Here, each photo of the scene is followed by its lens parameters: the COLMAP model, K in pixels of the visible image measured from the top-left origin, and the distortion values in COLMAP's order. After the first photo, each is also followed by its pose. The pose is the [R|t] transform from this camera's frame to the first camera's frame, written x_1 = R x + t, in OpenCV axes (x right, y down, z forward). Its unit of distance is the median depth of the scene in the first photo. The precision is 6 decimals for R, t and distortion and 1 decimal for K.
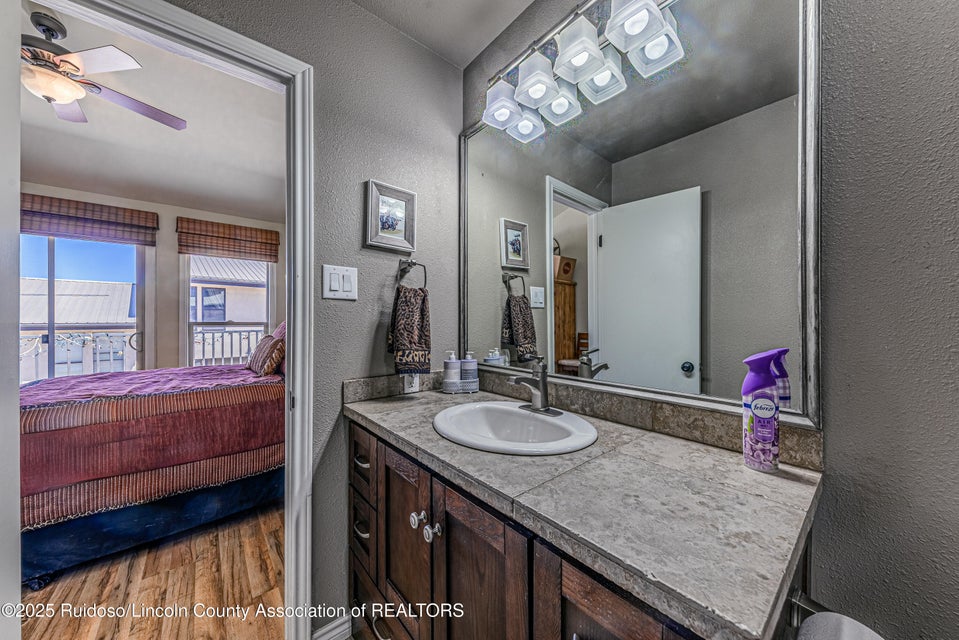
lens RADIAL K [[334.8, 0, 480.7], [0, 334.8, 321.8], [0, 0, 1]] dist [0.009214, -0.003474]
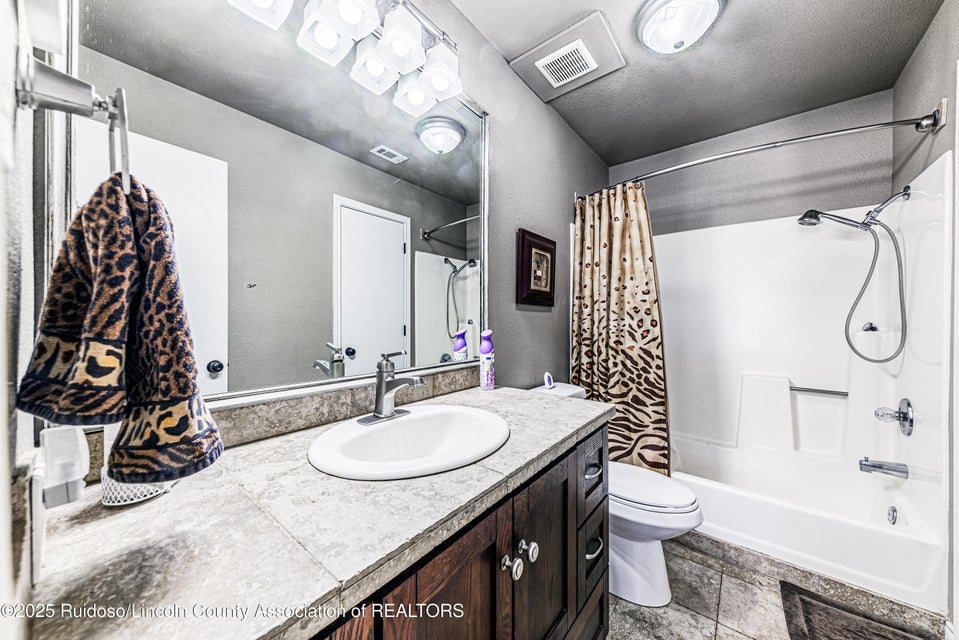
lens RADIAL K [[334.8, 0, 488.3], [0, 334.8, 318.7], [0, 0, 1]] dist [0.009214, -0.003474]
pose [[-0.210340, -0.003090, 0.977623, -1.021419], [-0.005194, 0.999984, 0.002043, 0.019399], [-0.977614, -0.004648, -0.210353, 1.343563]]
